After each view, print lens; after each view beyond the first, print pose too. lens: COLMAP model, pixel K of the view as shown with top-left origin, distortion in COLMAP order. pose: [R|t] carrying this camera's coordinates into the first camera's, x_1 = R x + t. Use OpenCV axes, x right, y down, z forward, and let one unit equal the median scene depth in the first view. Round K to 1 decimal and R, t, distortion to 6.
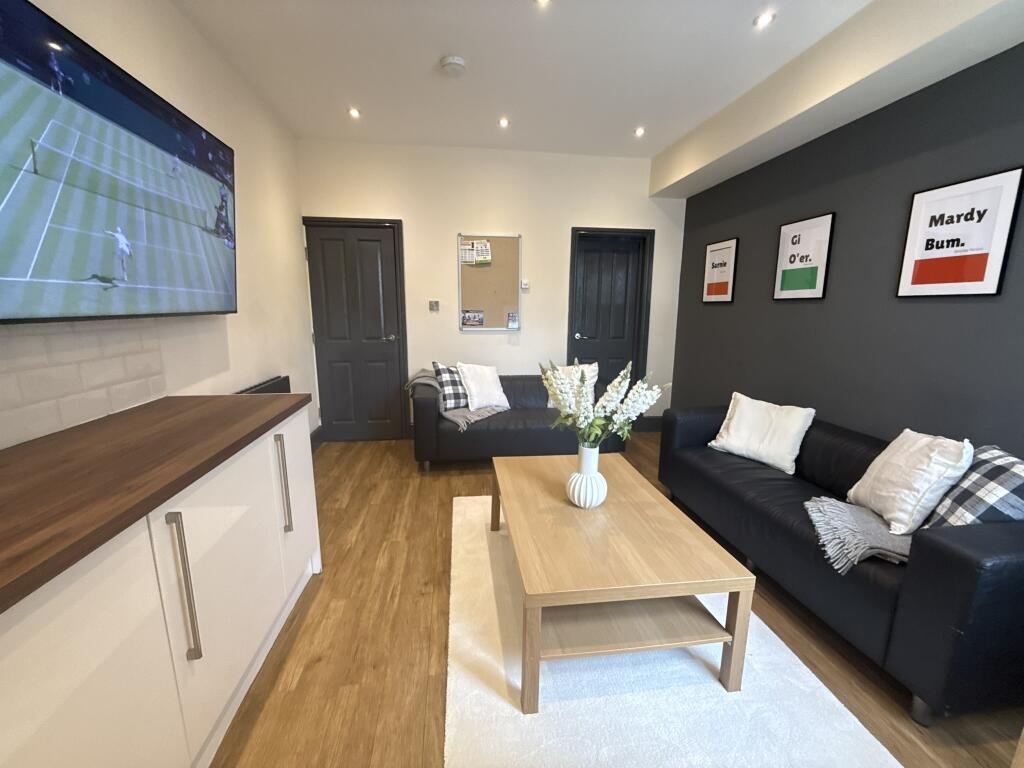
lens RADIAL K [[411.4, 0, 509.6], [0, 411.4, 383.5], [0, 0, 1]] dist [0.000638, 0.000044]
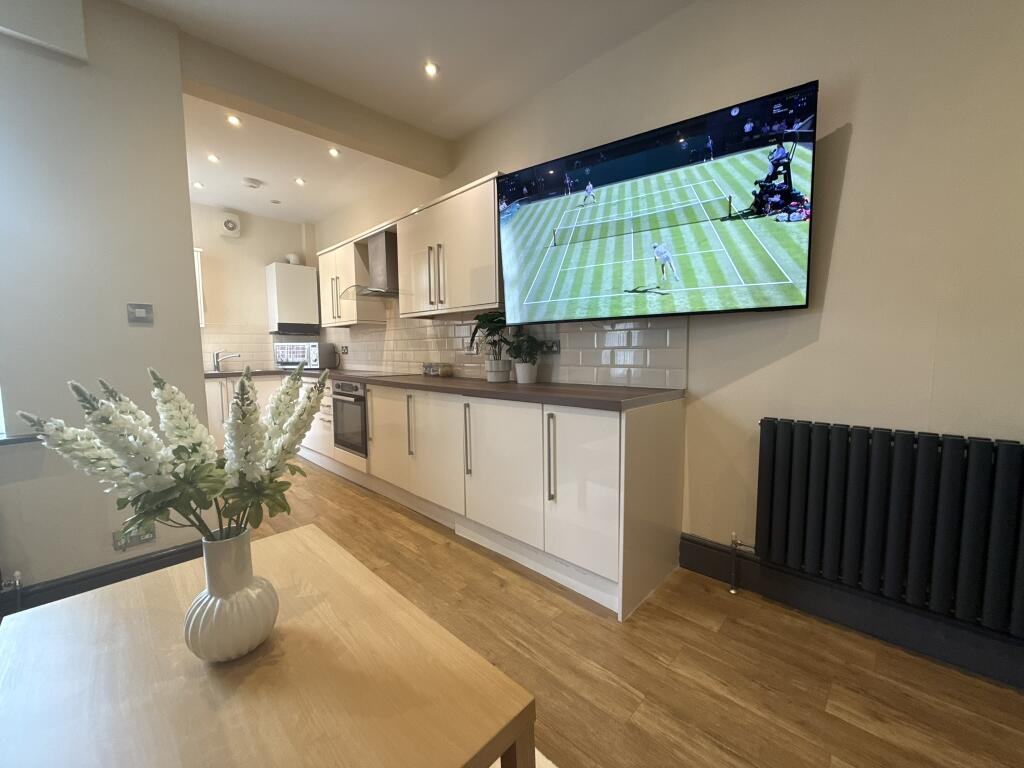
lens RADIAL K [[408.7, 0, 512.0], [0, 408.7, 384.0], [0, 0, 1]] dist [0.000245, 0.000121]
pose [[-0.789755, 0.054571, -0.610991, 0.188144], [-0.104830, 0.969376, 0.222082, -0.162164], [0.604399, 0.239440, -0.759849, 1.383613]]
